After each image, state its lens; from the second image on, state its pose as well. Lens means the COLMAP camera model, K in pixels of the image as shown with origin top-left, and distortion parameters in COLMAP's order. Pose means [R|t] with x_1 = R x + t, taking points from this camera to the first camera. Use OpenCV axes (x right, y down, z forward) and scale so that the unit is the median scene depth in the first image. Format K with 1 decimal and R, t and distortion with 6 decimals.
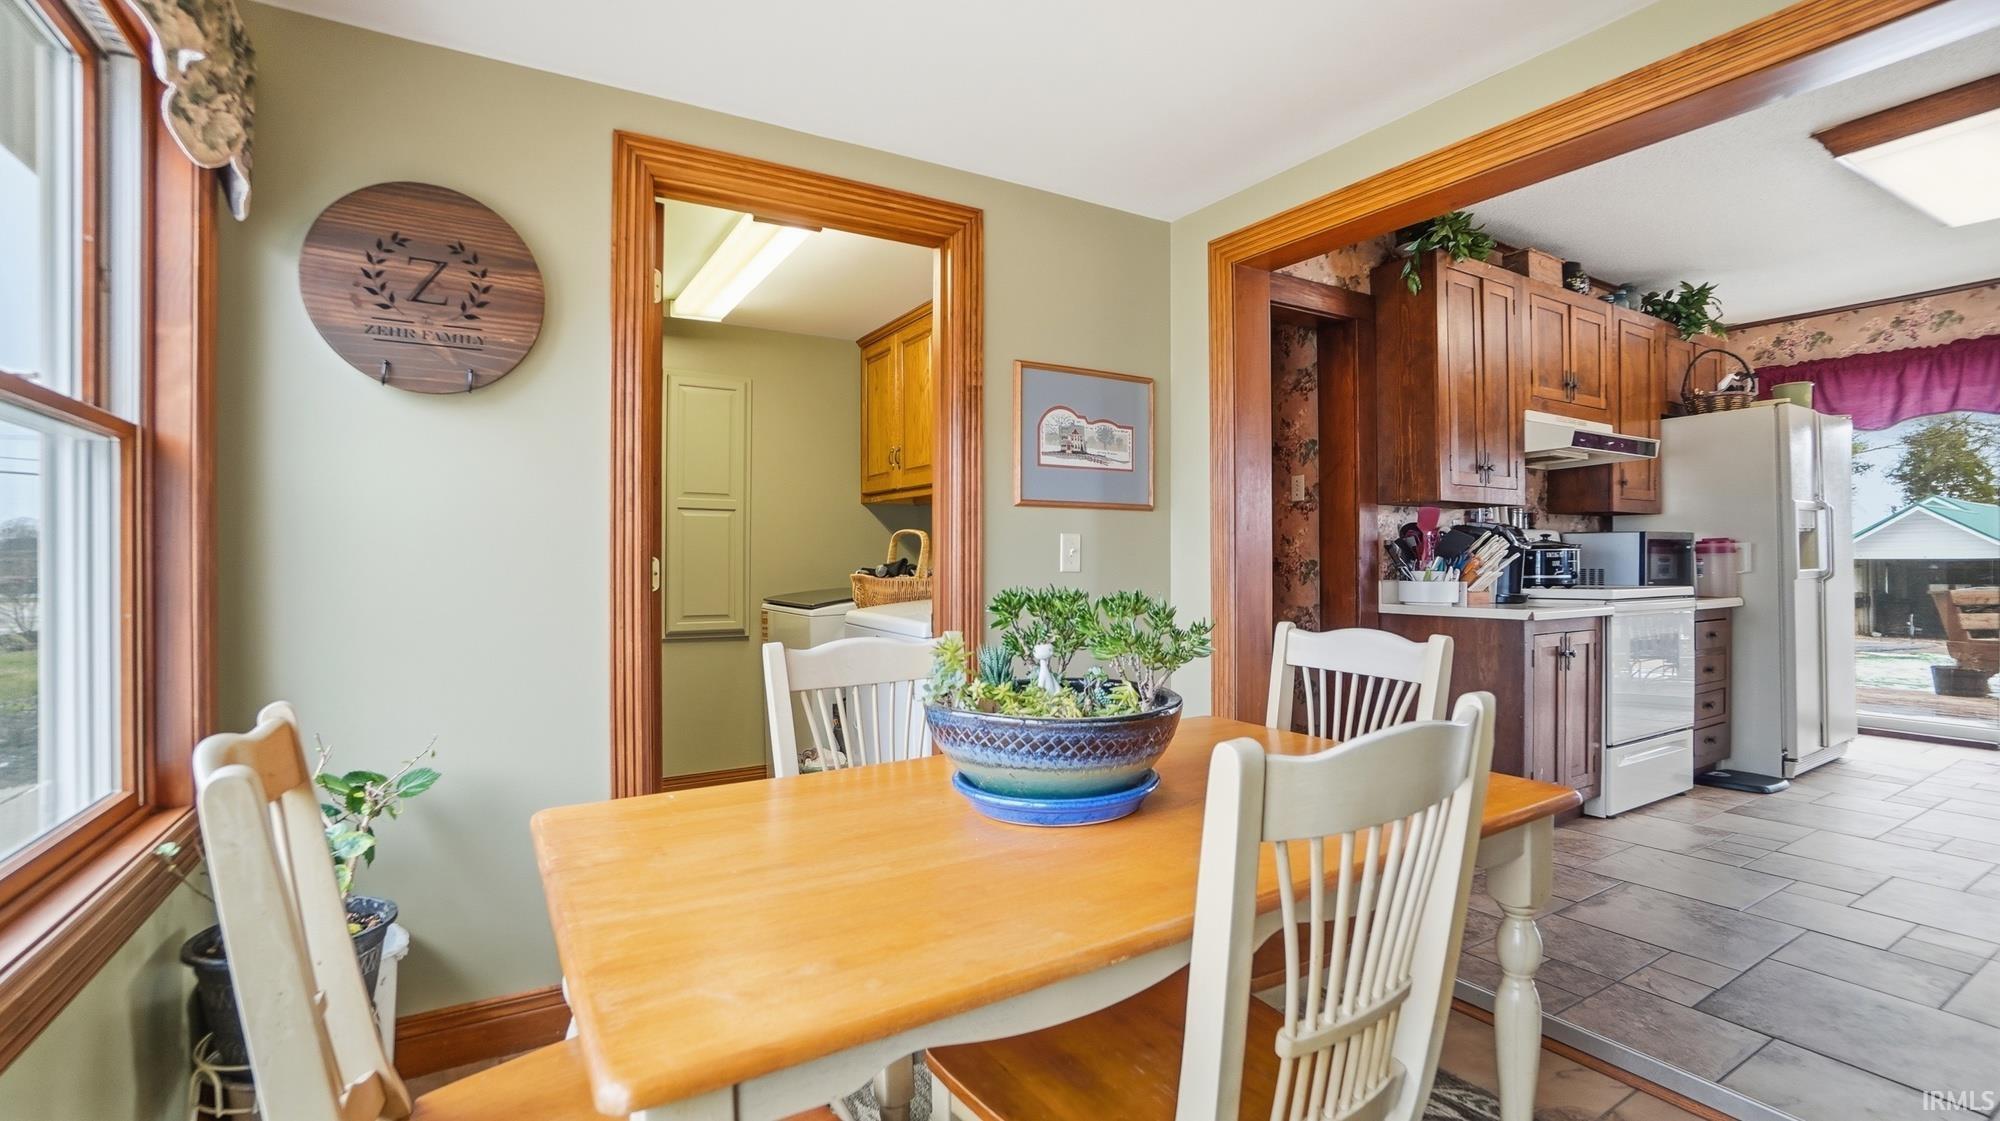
lens RADIAL K [[875.7, 0, 1006.2], [0, 875.7, 565.7], [0, 0, 1]] dist [-0.000418, -0.000232]
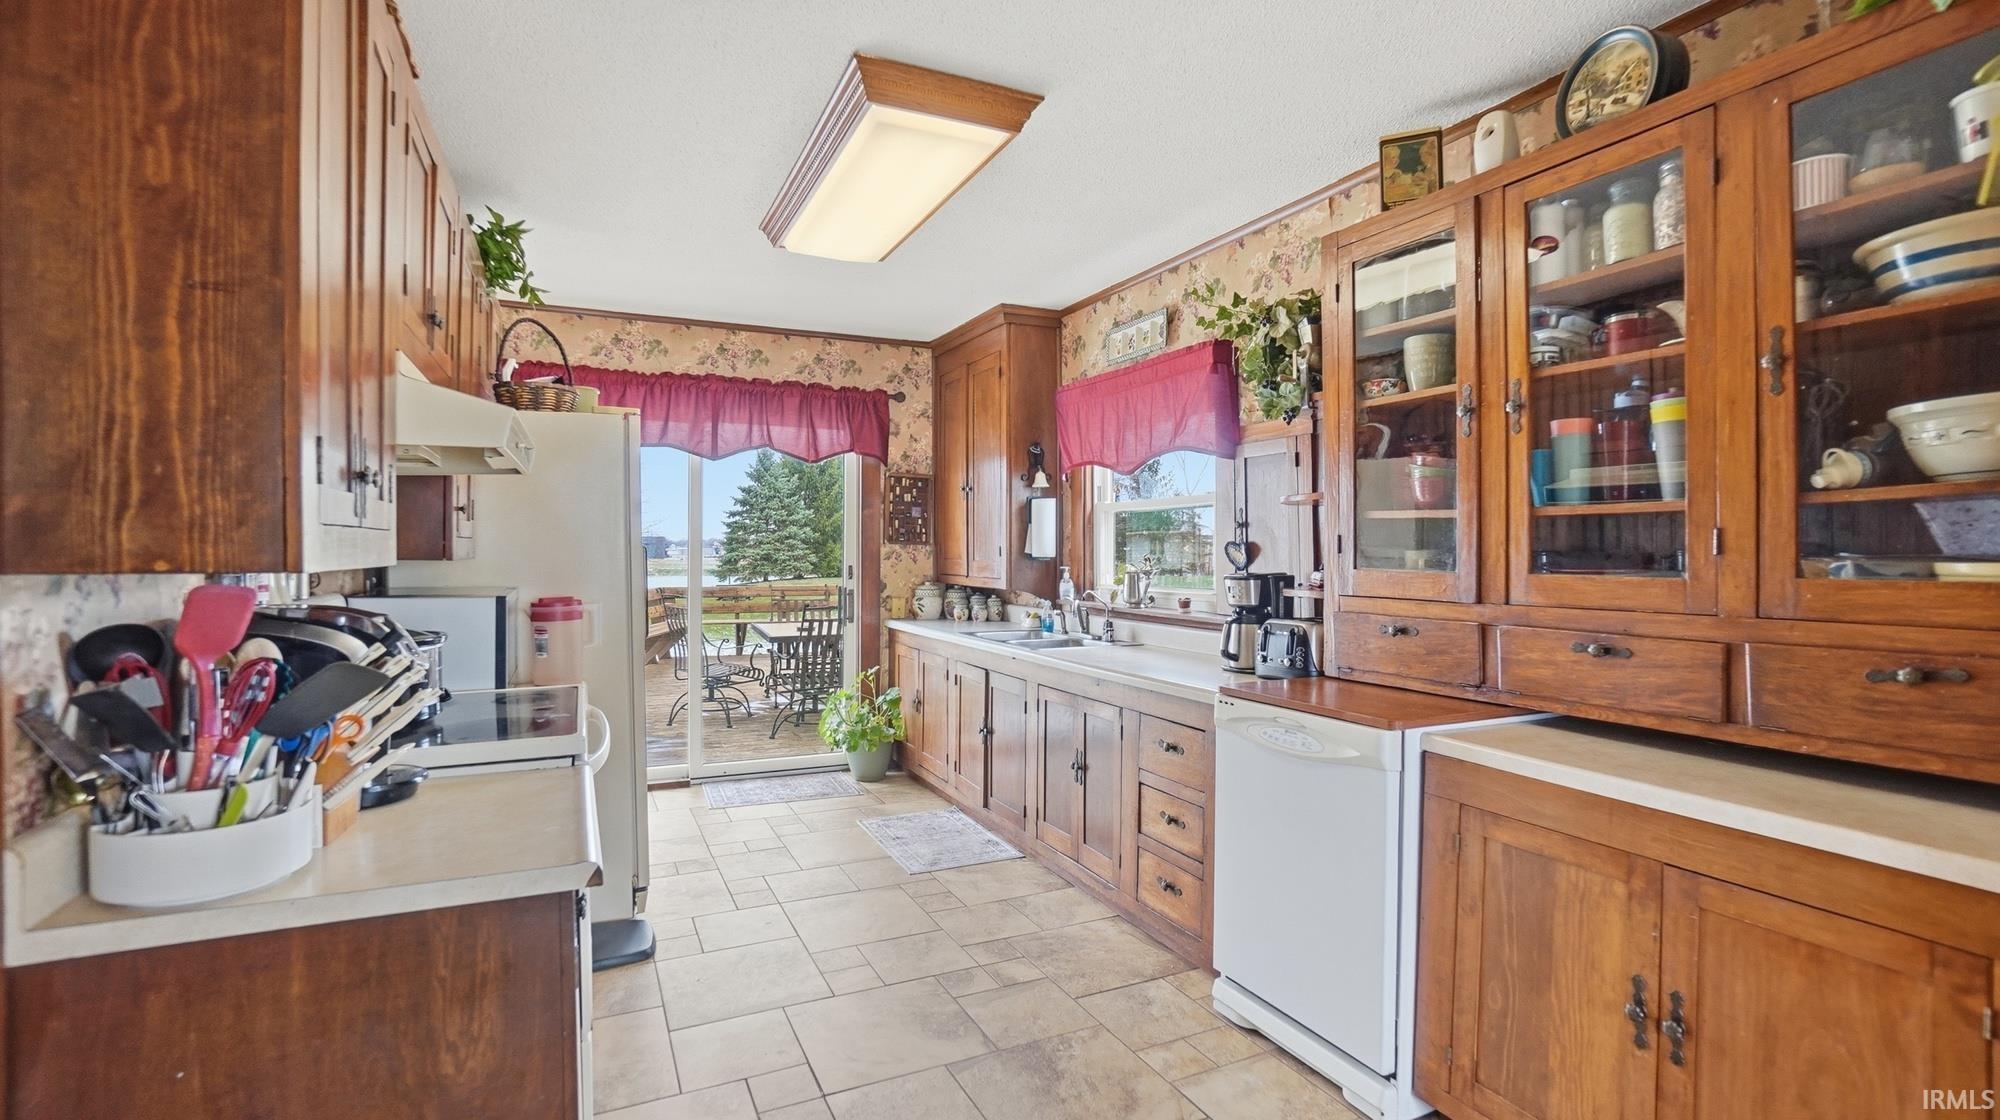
lens RADIAL K [[875.7, 0, 1002.6], [0, 875.7, 550.9], [0, 0, 1]] dist [-0.000418, -0.000232]
pose [[0.090715, -0.001191, 0.995876, 0.170535], [-0.011711, 0.999929, 0.002262, -0.078157], [-0.995808, -0.011868, 0.090694, 0.629044]]
